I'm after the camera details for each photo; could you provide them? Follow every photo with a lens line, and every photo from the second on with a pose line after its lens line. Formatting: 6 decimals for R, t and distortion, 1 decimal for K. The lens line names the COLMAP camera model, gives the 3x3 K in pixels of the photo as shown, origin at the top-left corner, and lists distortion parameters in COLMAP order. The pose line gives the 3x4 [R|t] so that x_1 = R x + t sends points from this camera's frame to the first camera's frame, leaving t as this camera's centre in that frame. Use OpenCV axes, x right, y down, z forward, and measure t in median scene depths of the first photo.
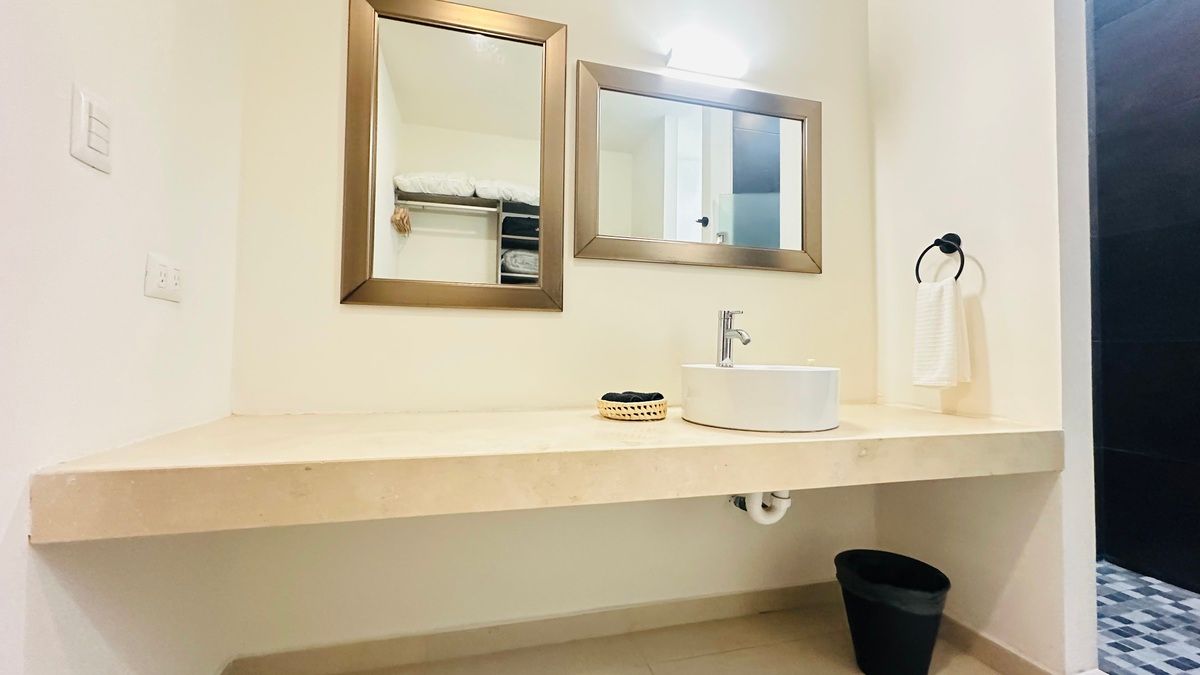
lens RADIAL K [[482.2, 0, 599.5], [0, 482.2, 339.6], [0, 0, 1]] dist [-0.000803, 0.001302]
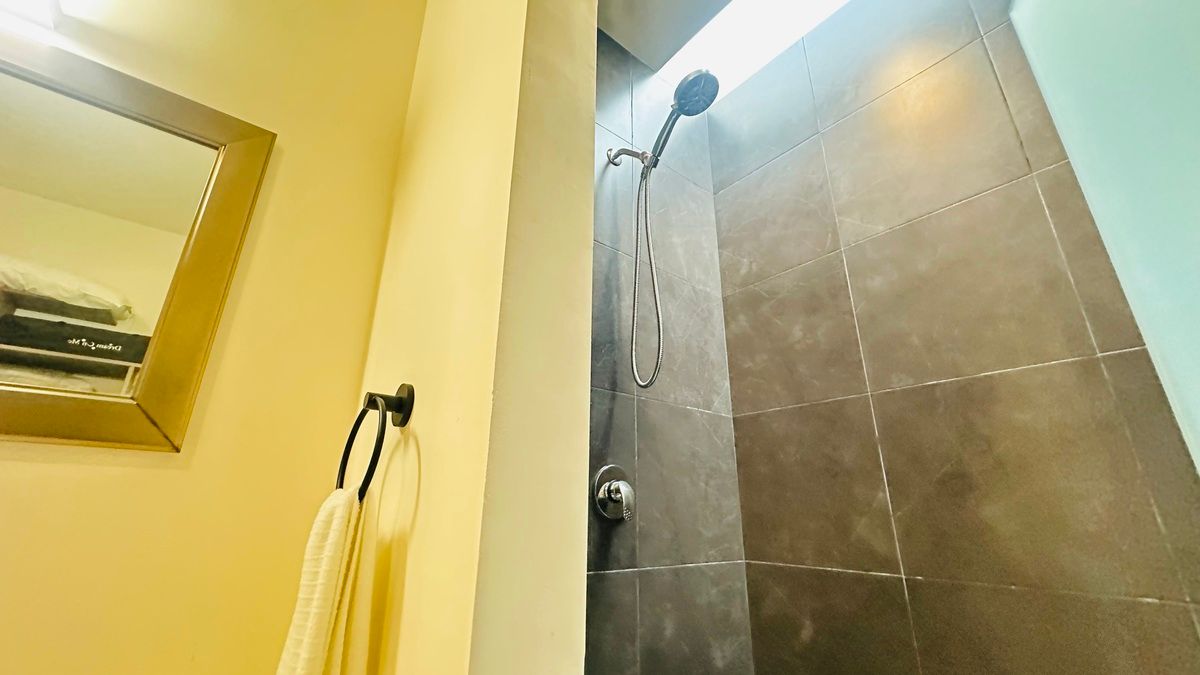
lens RADIAL K [[482.2, 0, 597.5], [0, 482.2, 338.8], [0, 0, 1]] dist [-0.000803, 0.001302]
pose [[0.914882, 0.136264, 0.380031, 0.263355], [-0.010181, 0.948806, -0.315695, -0.043020], [-0.403594, 0.284954, 0.869433, 0.188468]]
